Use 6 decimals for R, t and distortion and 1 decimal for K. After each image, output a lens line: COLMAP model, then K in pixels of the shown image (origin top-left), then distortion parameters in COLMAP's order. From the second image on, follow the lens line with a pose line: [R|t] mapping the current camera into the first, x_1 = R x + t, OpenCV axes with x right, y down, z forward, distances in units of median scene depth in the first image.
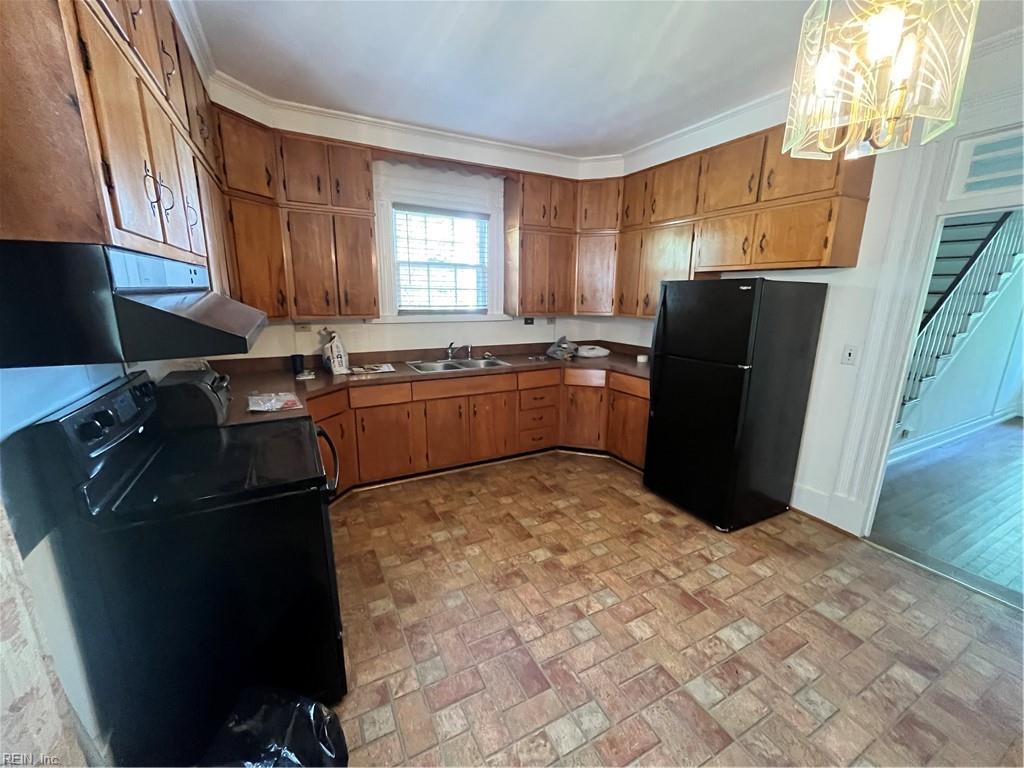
lens RADIAL K [[413.0, 0, 515.7], [0, 413.0, 386.2], [0, 0, 1]] dist [-0.001687, 0.000128]
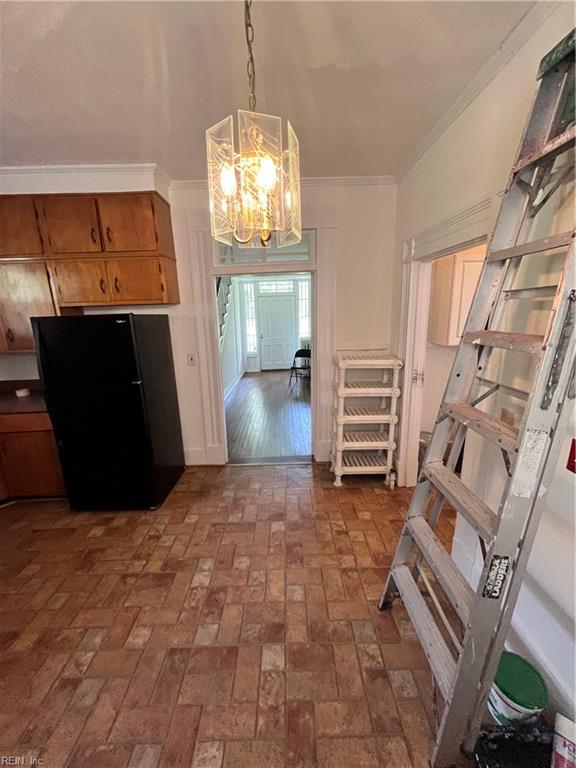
lens RADIAL K [[309.8, 0, 288.3], [0, 309.8, 381.8], [0, 0, 1]] dist [-0.001687, 0.000128]
pose [[0.458349, -0.221226, 0.860799, -0.052287], [0.230158, 0.965032, 0.125462, -0.054596], [-0.858454, 0.140615, 0.493238, 0.110865]]
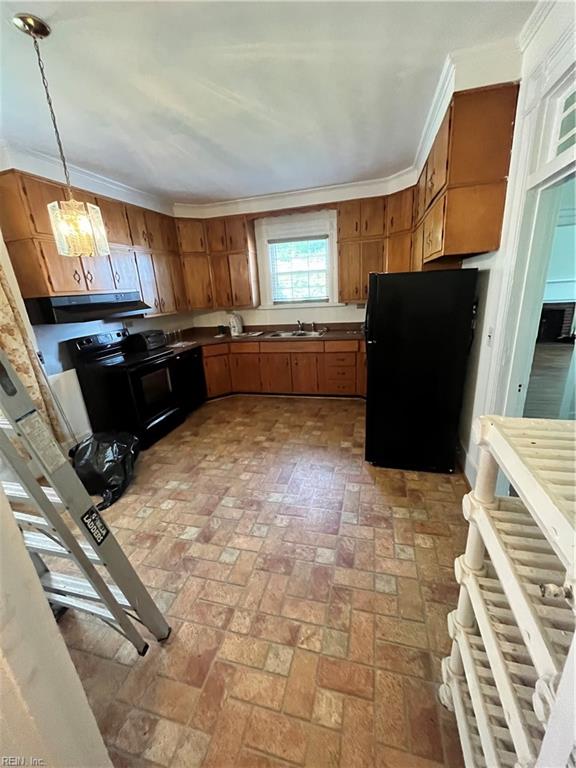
lens RADIAL K [[309.8, 0, 286.8], [0, 309.8, 379.4], [0, 0, 1]] dist [-0.001687, 0.000128]
pose [[0.729675, 0.138698, -0.669580, 0.925784], [-0.082825, 0.989930, 0.114796, -0.015701], [0.678759, -0.028306, 0.733815, 0.075110]]
